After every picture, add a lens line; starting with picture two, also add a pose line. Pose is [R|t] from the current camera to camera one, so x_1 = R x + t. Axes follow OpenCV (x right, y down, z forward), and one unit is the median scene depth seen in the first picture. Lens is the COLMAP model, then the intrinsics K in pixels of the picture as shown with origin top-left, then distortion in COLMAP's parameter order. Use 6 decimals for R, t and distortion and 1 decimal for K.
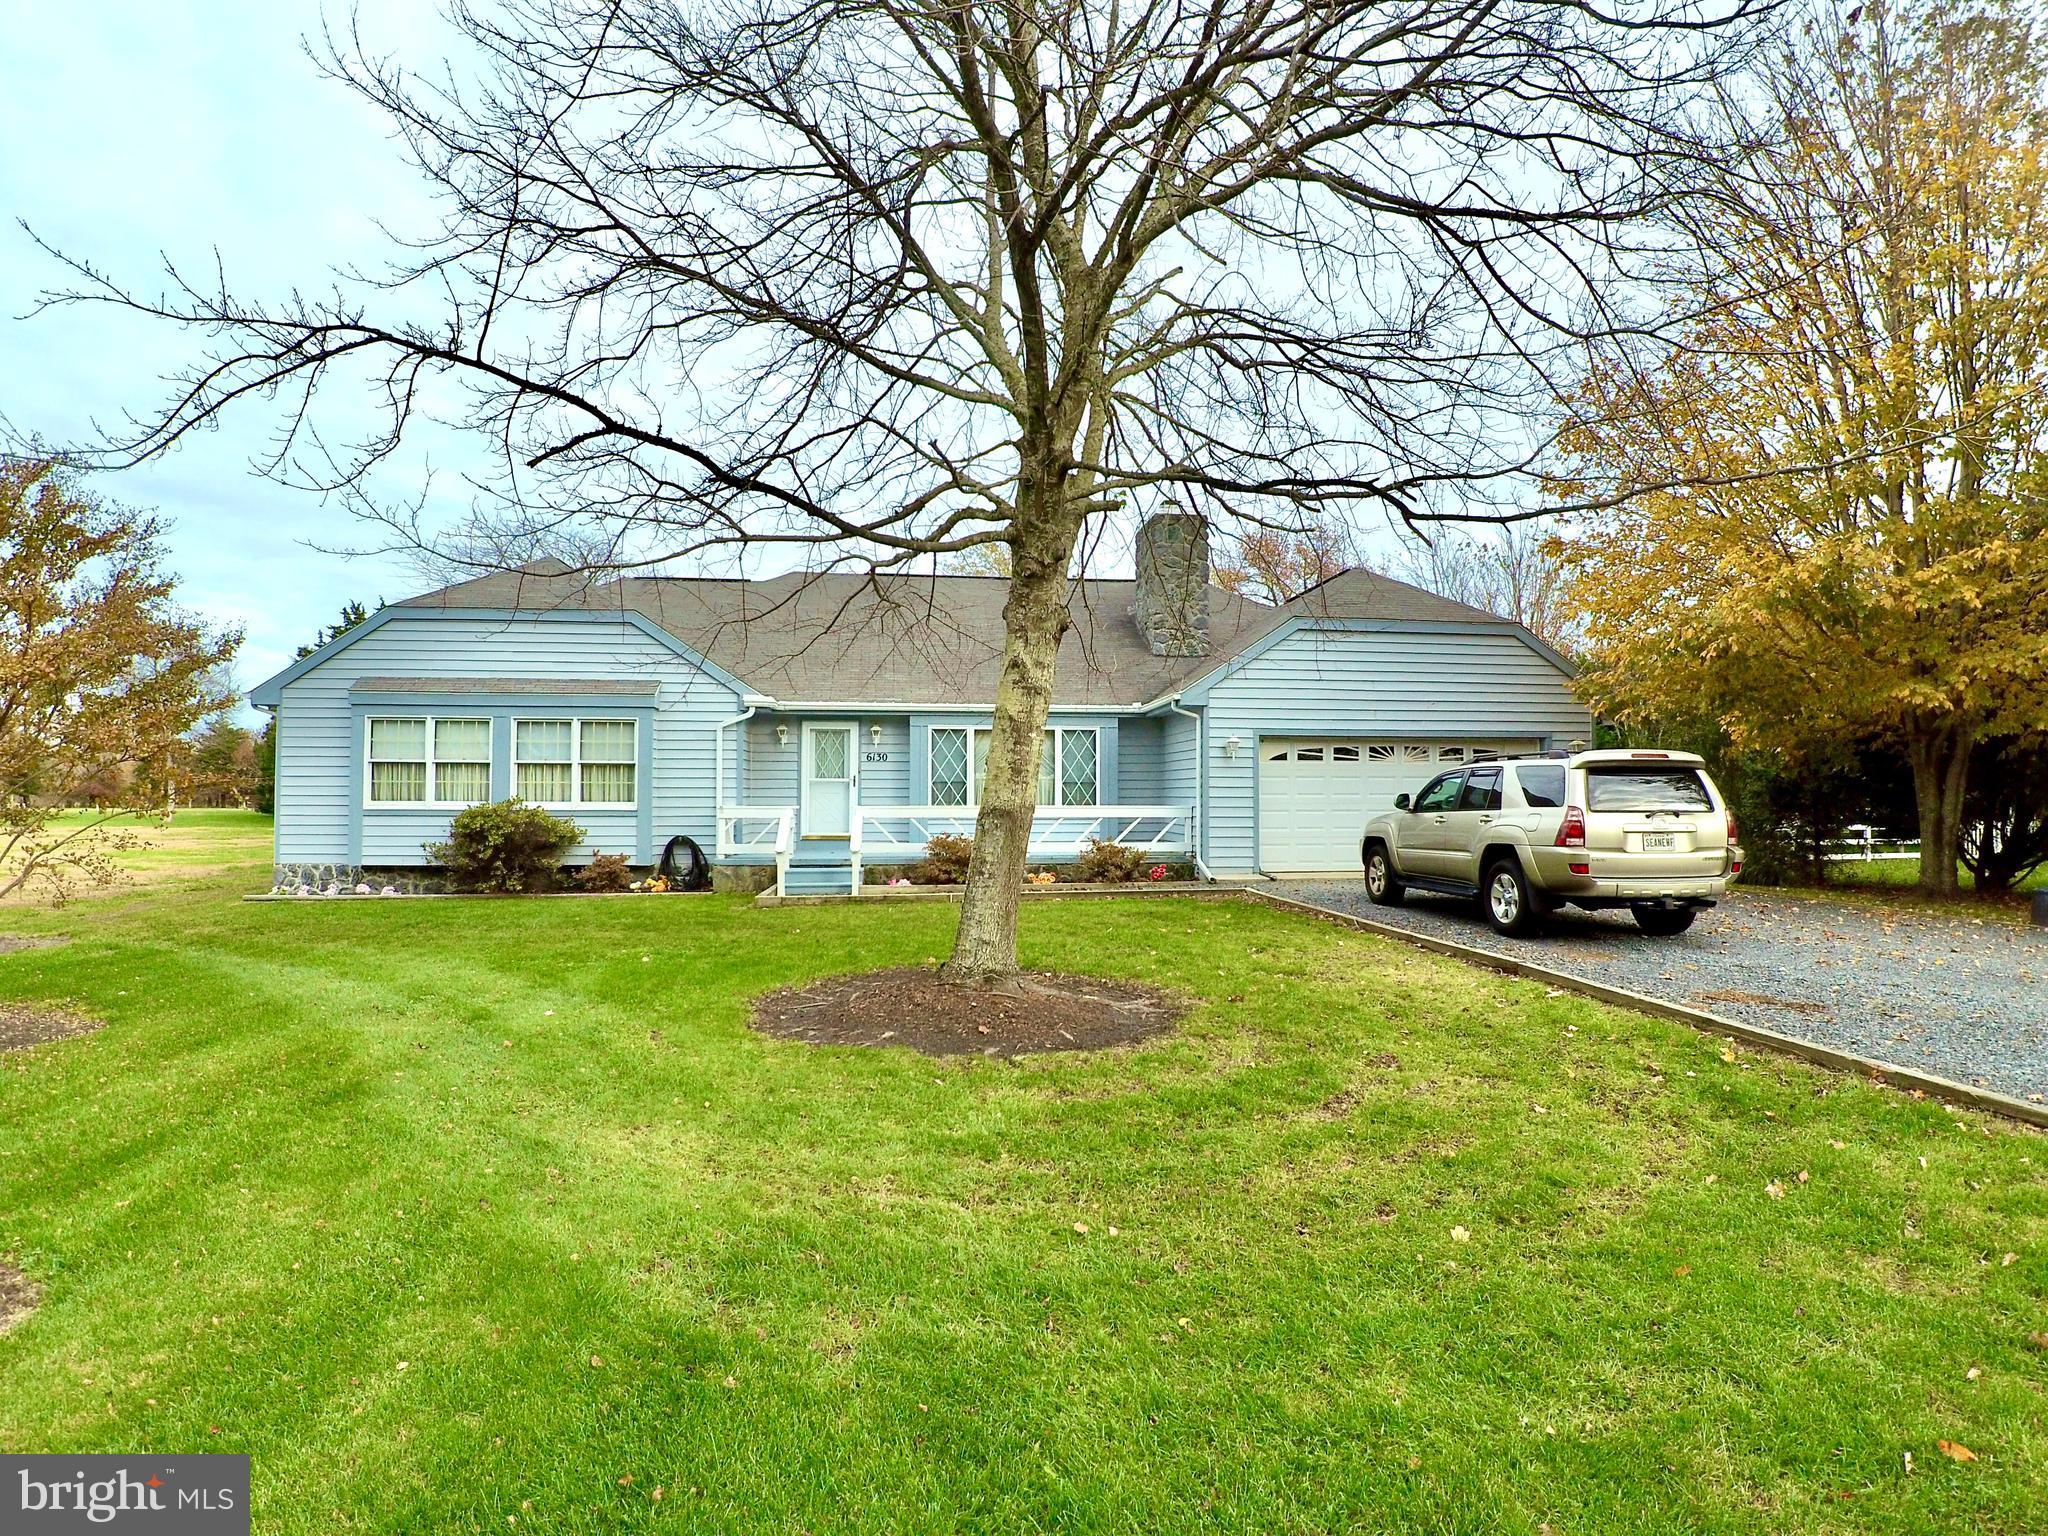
lens RADIAL K [[1051.4, 0, 1024.7], [0, 1051.4, 770.6], [0, 0, 1]] dist [-0.055872, -0.008455]
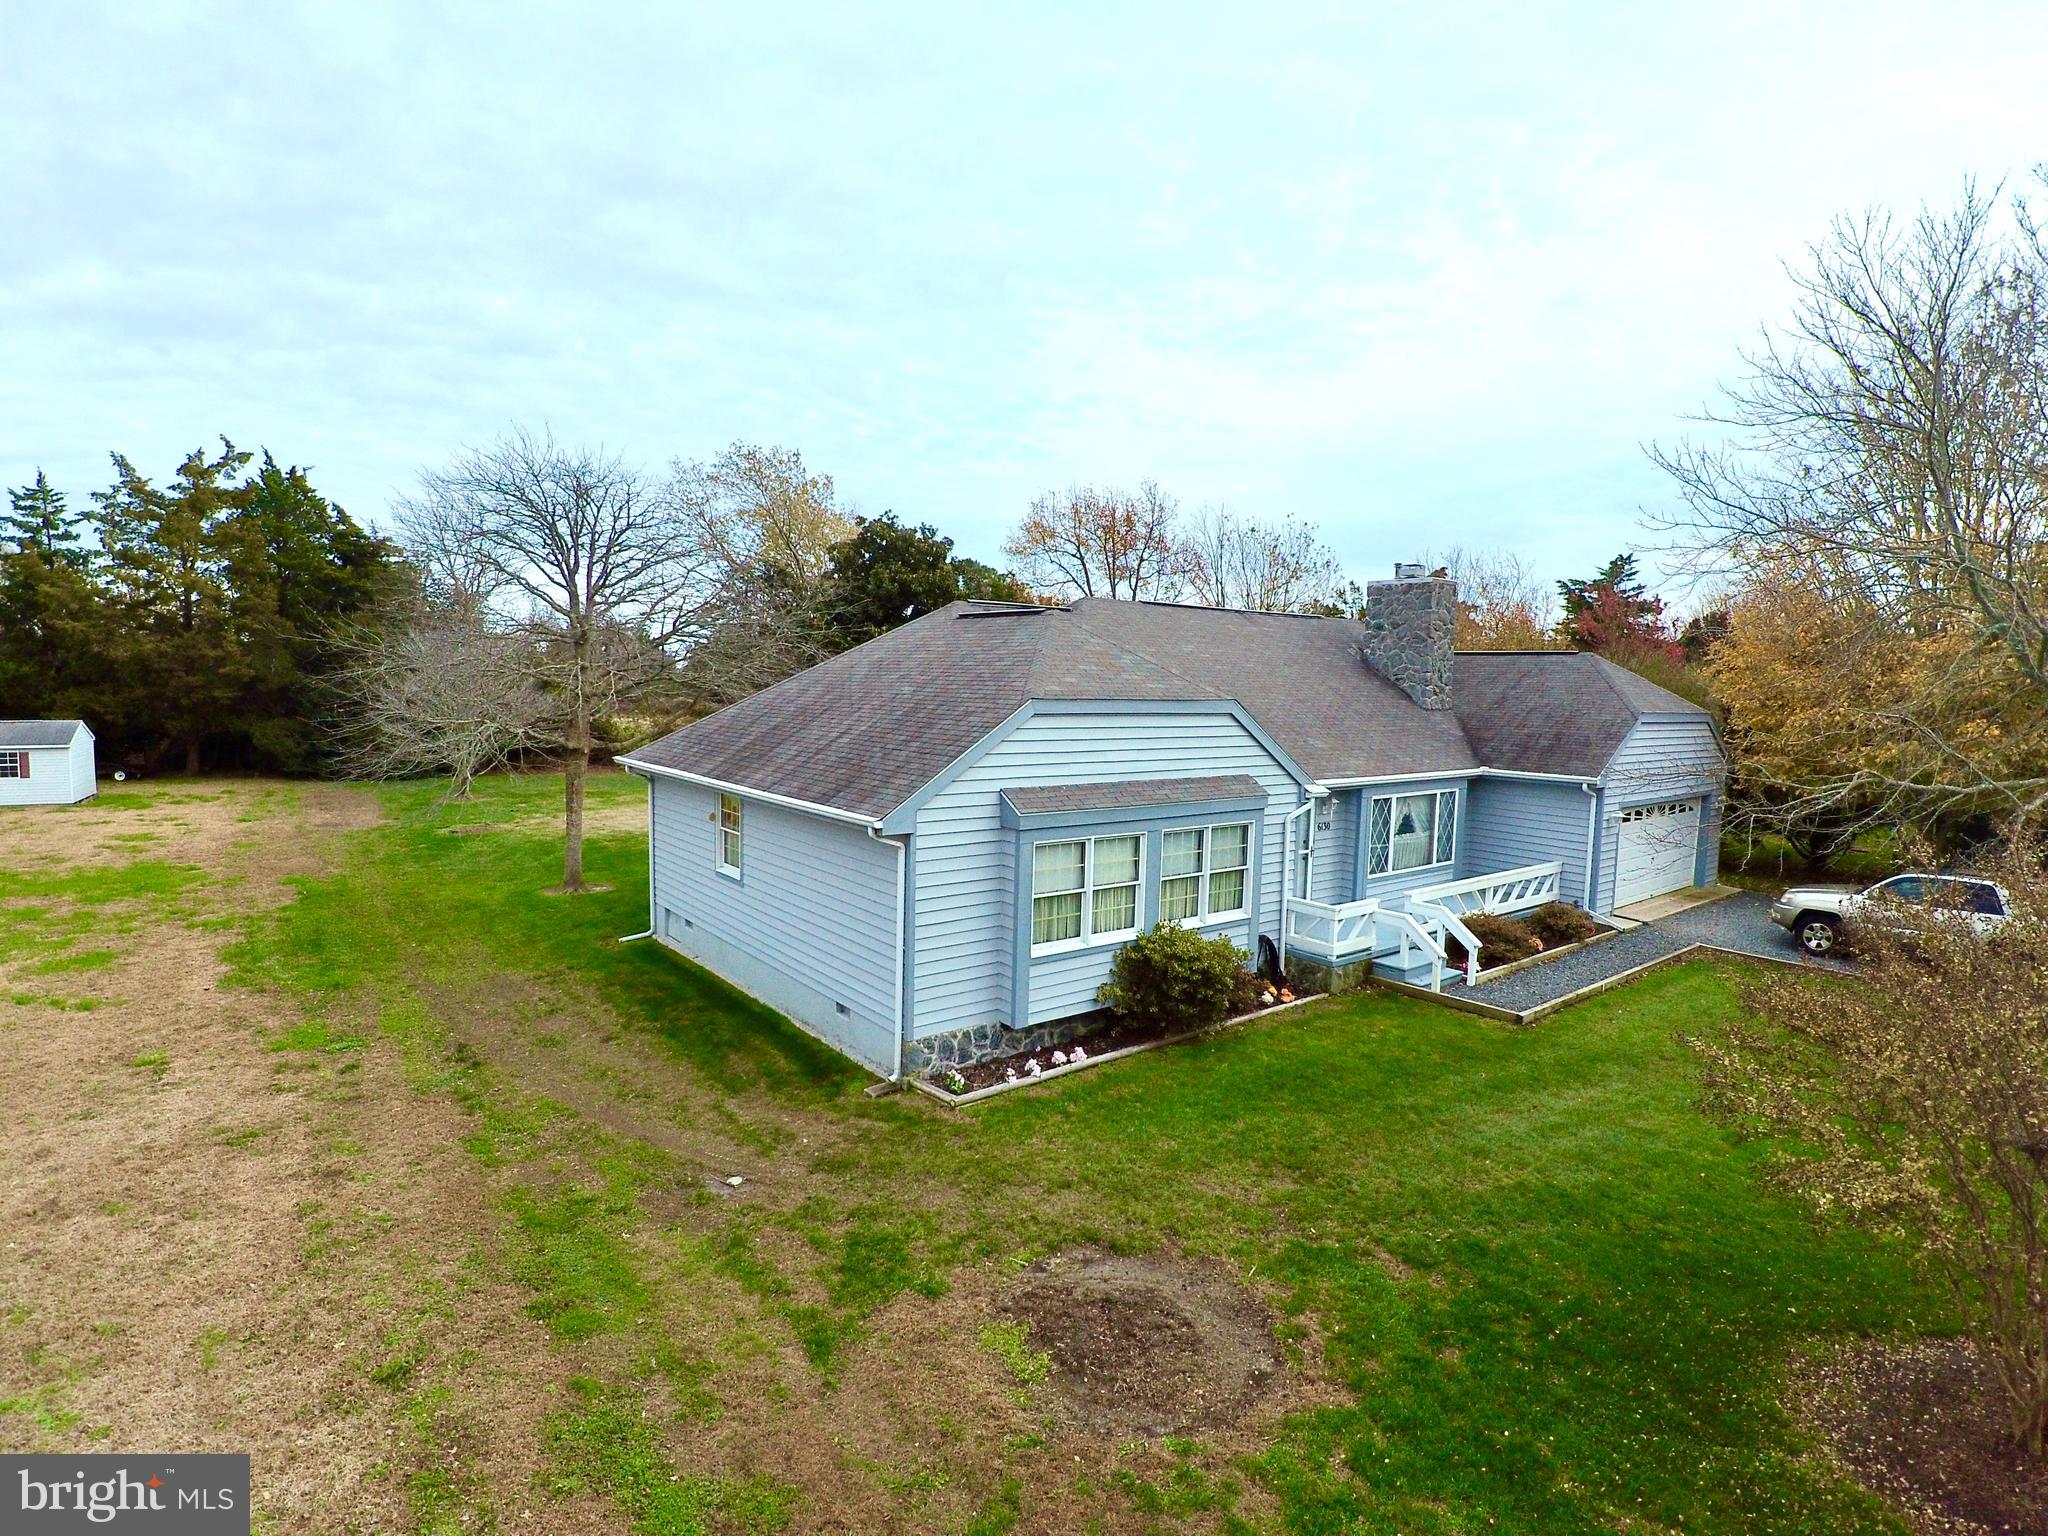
lens RADIAL K [[1051.4, 0, 1027.6], [0, 1051.4, 766.1], [0, 0, 1]] dist [-0.055872, -0.008455]
pose [[0.861429, -0.024433, 0.507290, -1.046755], [-0.033442, 0.993946, 0.104658, -0.195116], [-0.506776, -0.107120, 0.855396, 0.309841]]
